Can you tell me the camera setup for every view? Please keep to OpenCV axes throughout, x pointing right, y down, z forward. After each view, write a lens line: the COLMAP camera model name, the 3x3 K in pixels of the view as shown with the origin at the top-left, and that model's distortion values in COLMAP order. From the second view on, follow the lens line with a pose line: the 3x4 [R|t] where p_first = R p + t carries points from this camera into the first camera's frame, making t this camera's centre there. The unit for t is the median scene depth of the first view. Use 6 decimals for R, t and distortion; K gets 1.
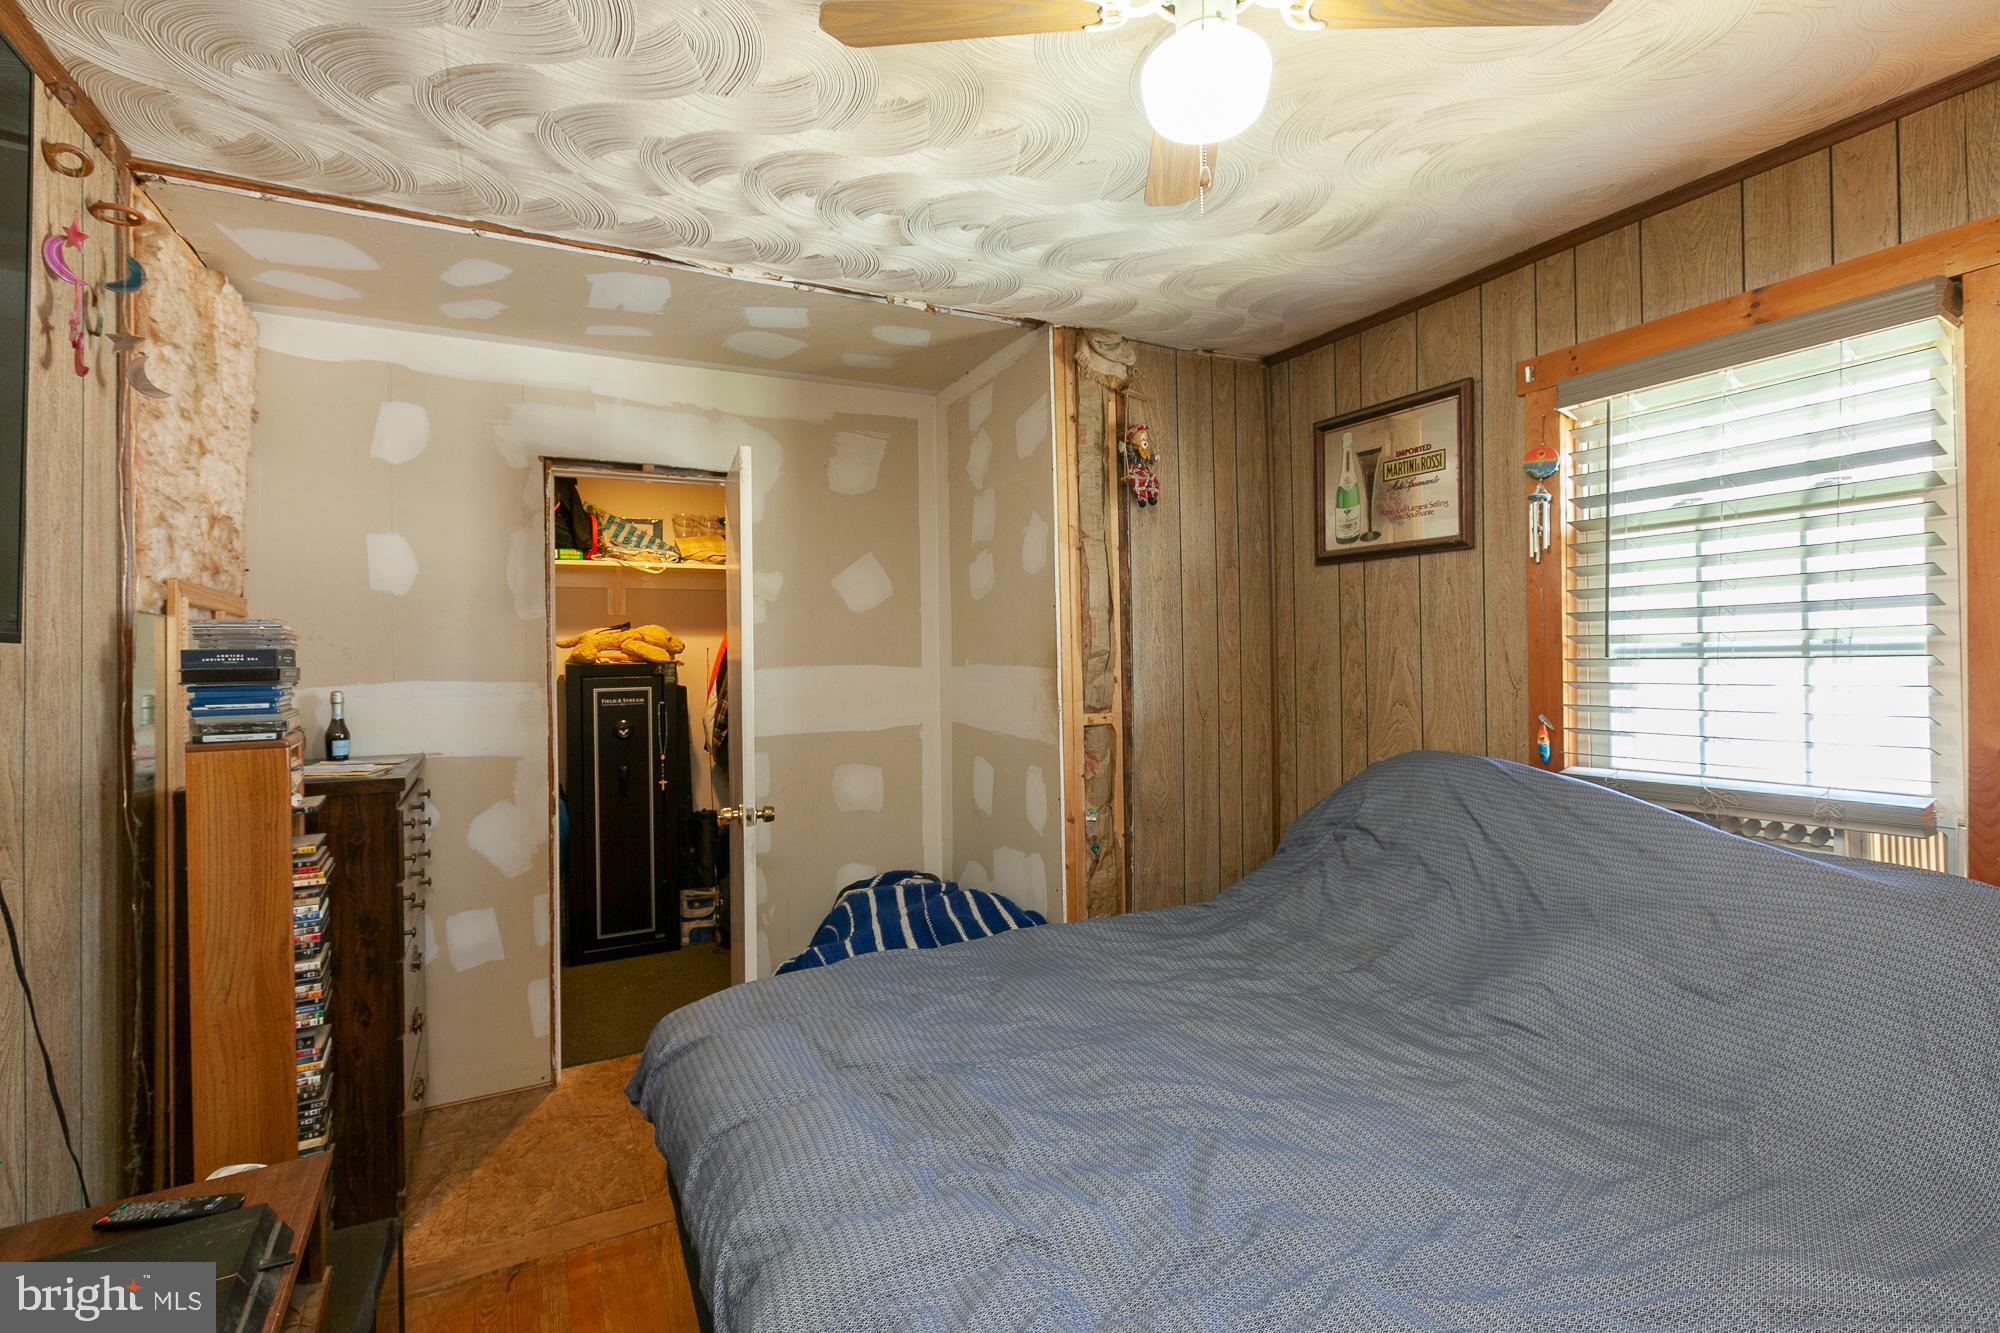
lens RADIAL K [[893.7, 0, 990.5], [0, 893.7, 660.2], [0, 0, 1]] dist [-0.000157, -0.000150]
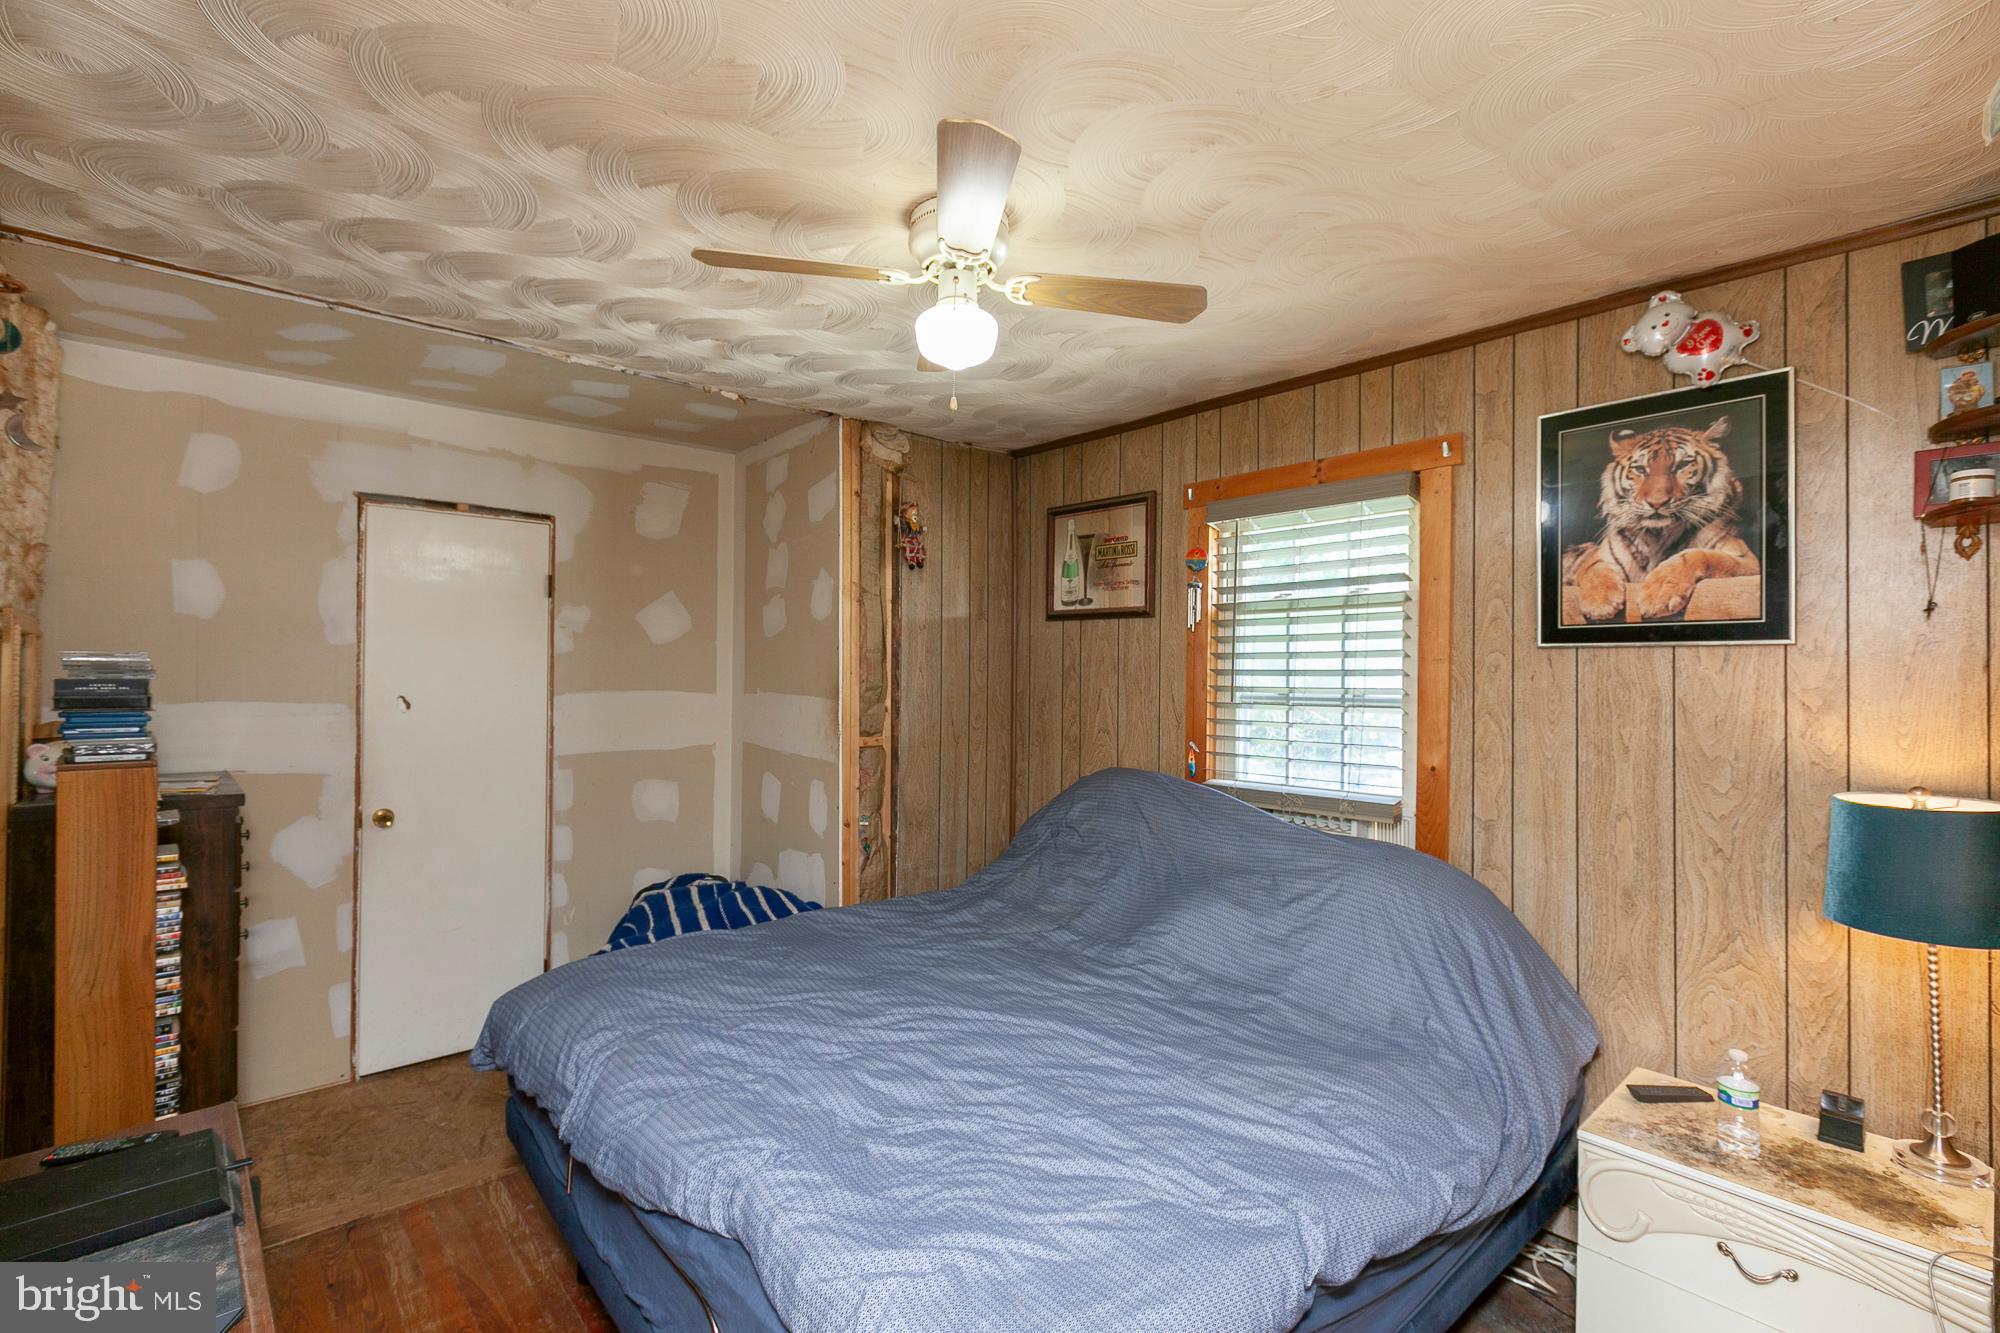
lens RADIAL K [[895.2, 0, 973.7], [0, 895.2, 672.1], [0, 0, 1]] dist [0.000600, -0.000075]
pose [[0.971427, 0.024481, 0.236074, -0.043179], [-0.023918, 0.999700, -0.005251, -0.031965], [-0.236132, -0.000545, 0.971721, -0.269913]]
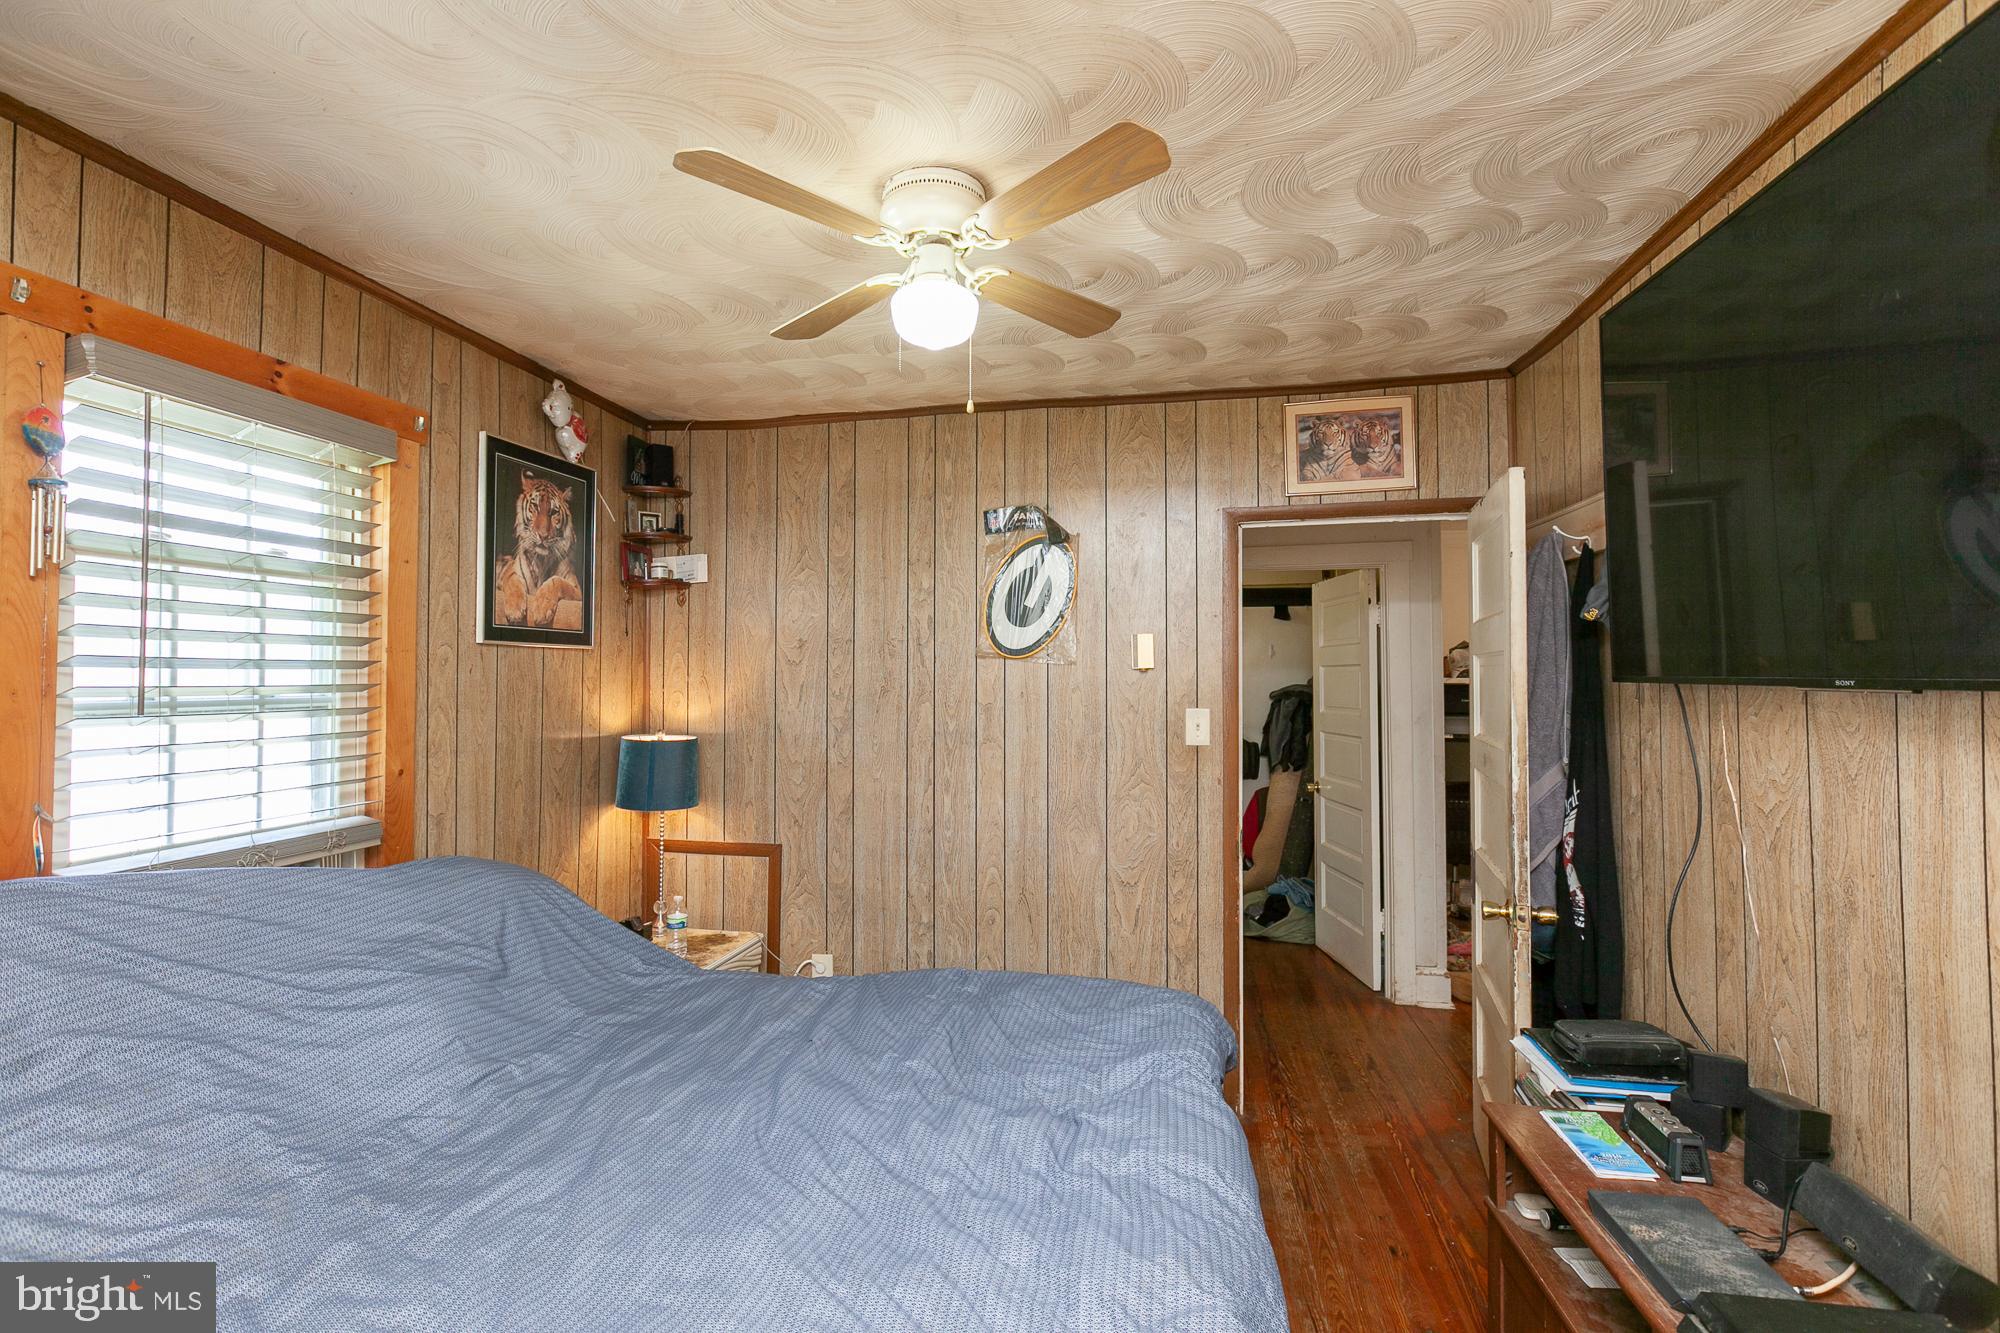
lens RADIAL K [[962.3, 0, 990.0], [0, 962.3, 638.4], [0, 0, 1]] dist [0.001537, 0.000228]
pose [[-0.801048, 0.033581, 0.597658, -0.401746], [0.004820, 0.998755, -0.049658, -0.023780], [-0.598581, -0.036898, -0.800212, 1.166625]]
